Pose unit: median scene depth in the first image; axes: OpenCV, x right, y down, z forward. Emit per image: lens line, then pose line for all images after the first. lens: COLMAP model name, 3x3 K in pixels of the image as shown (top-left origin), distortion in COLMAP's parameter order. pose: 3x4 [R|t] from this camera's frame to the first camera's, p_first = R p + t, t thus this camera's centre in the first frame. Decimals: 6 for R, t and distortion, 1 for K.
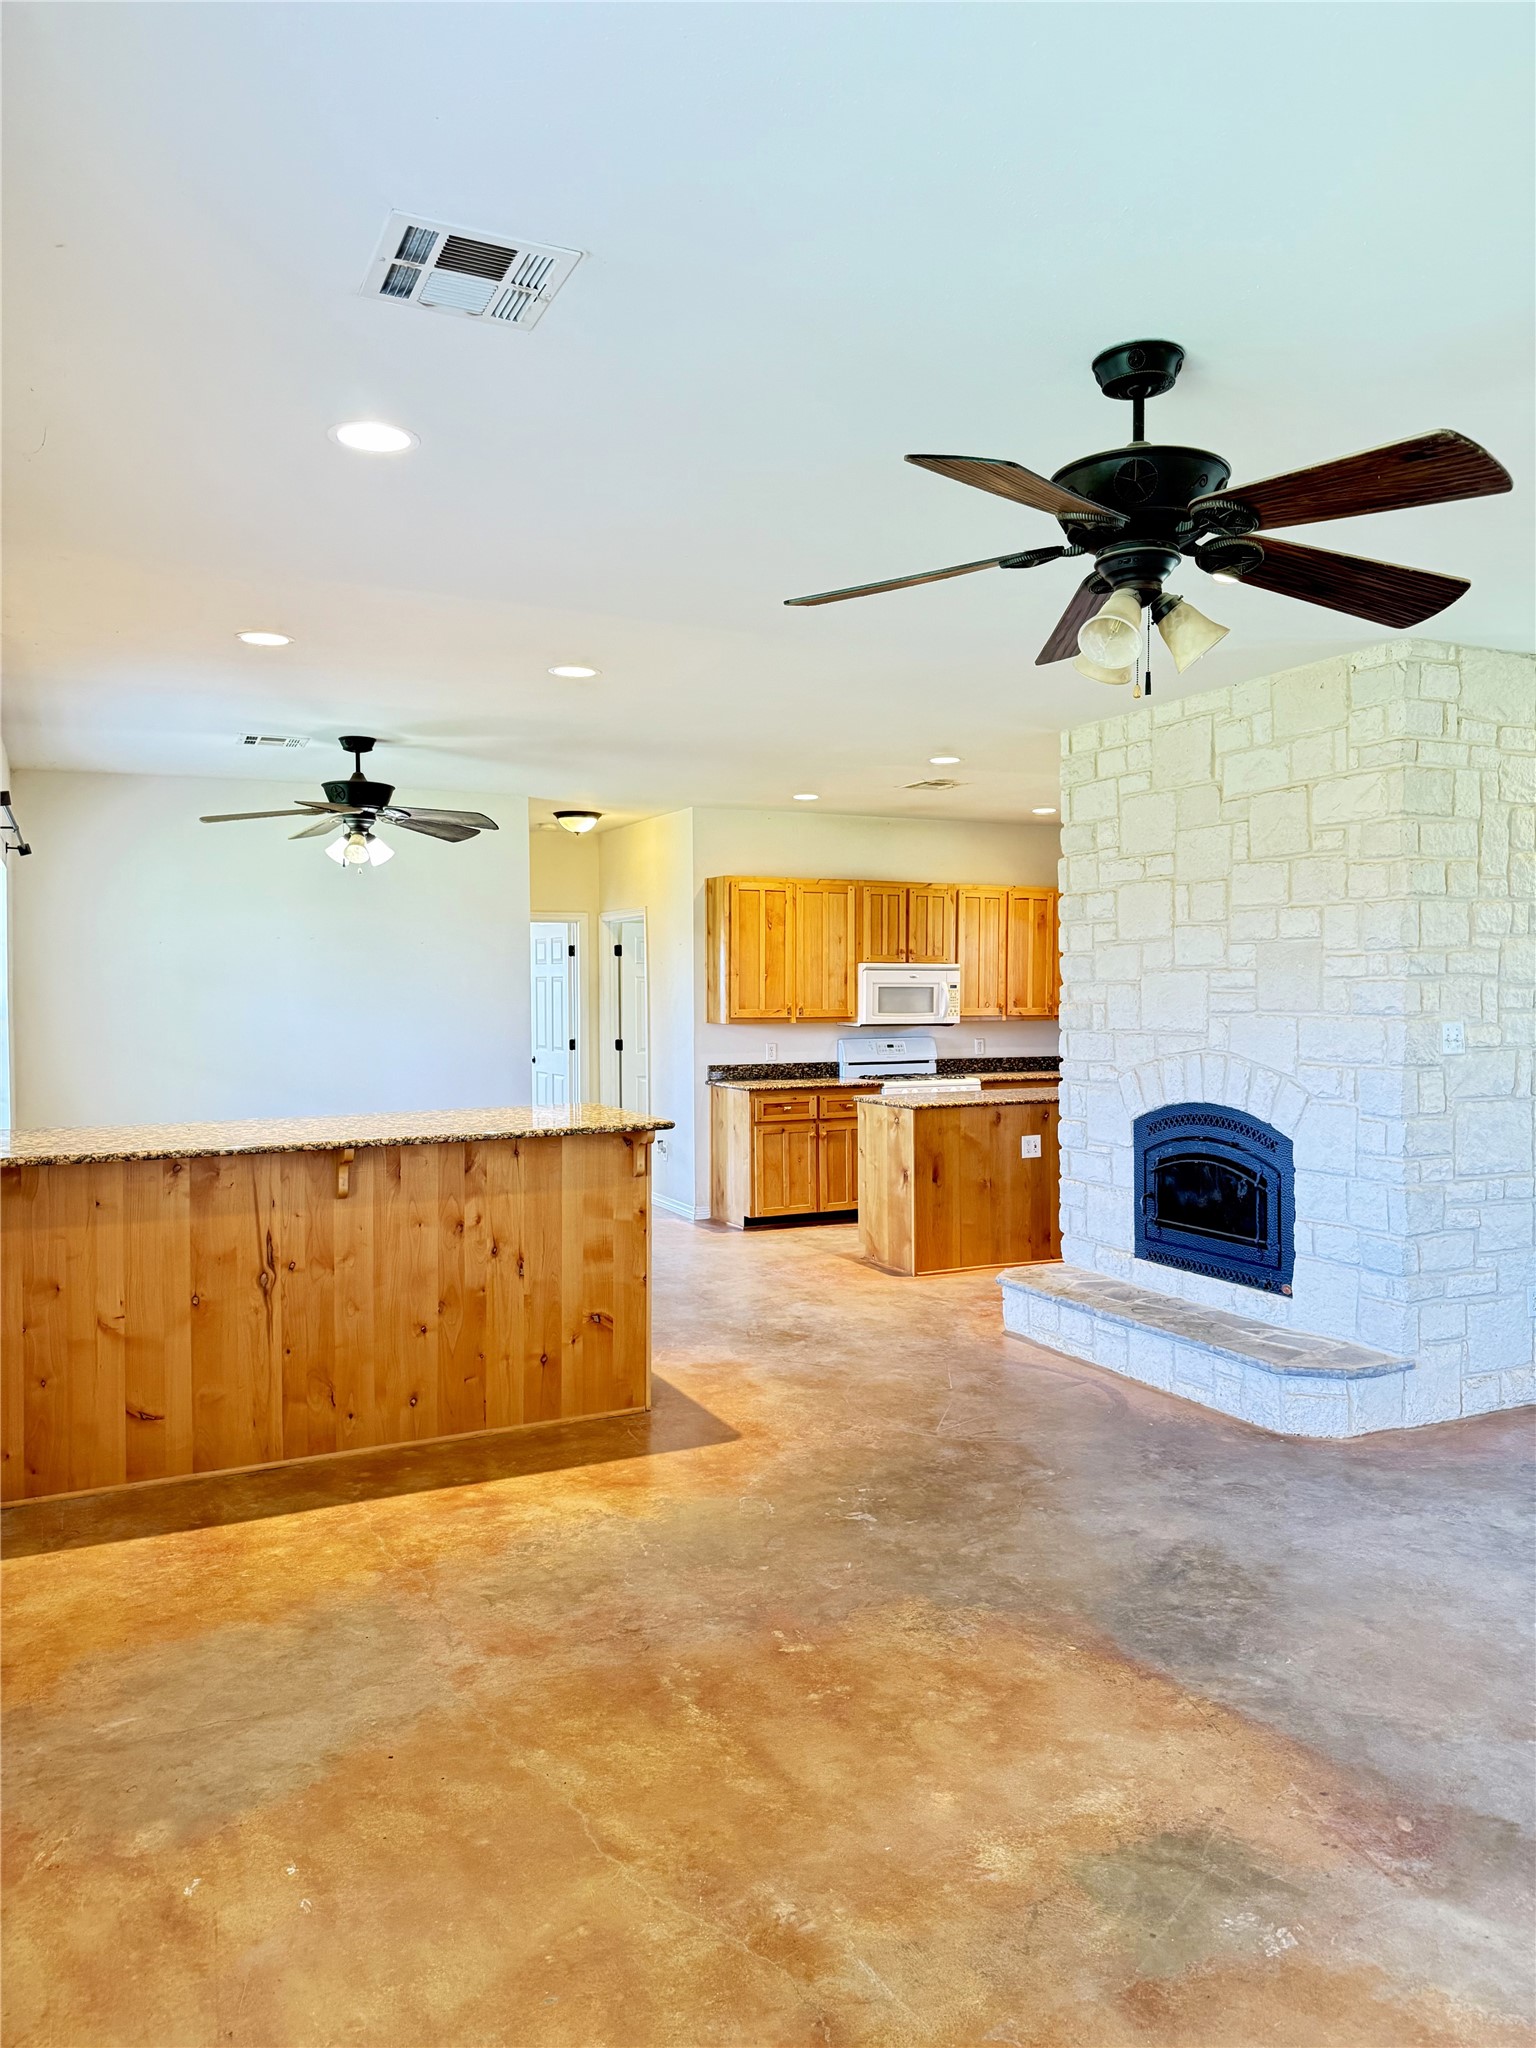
lens RADIAL K [[1418.7, 0, 768.0], [0, 1418.7, 1024.0], [0, 0, 1]] dist [0.159564, -0.298197]
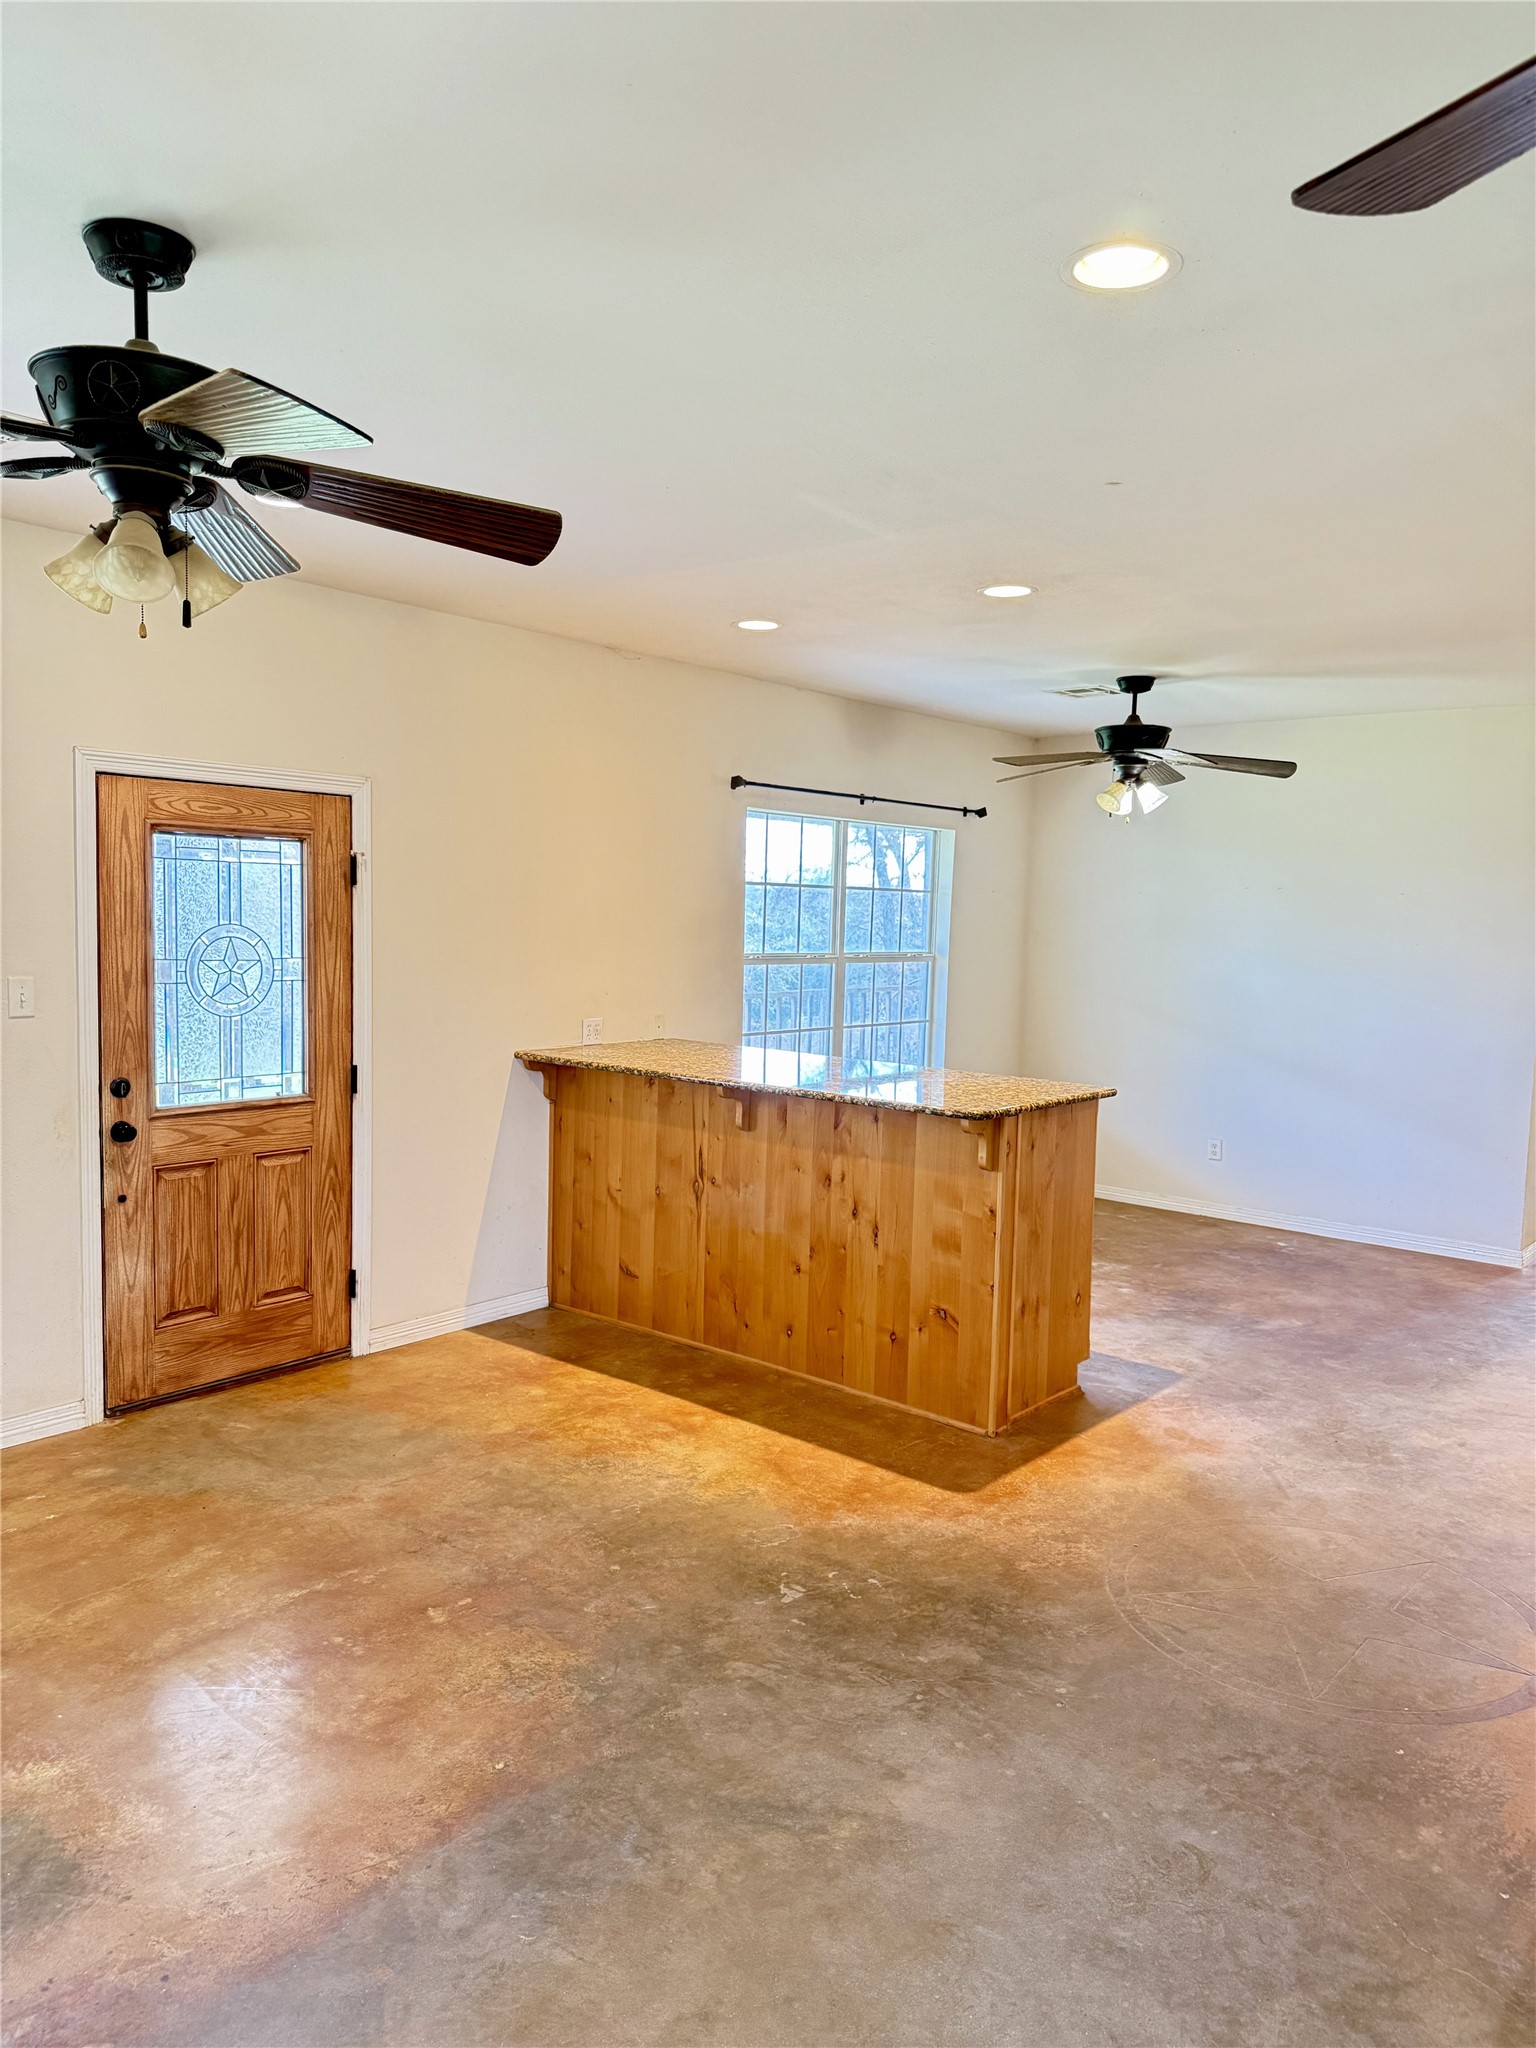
lens RADIAL K [[1418.7, 0, 768.0], [0, 1418.7, 1024.0], [0, 0, 1]] dist [0.159564, -0.298197]
pose [[0.414380, 0.092297, -0.905412, 0.712721], [-0.053863, 0.995588, 0.076838, -0.047533], [0.908509, 0.016929, 0.417523, 0.565918]]
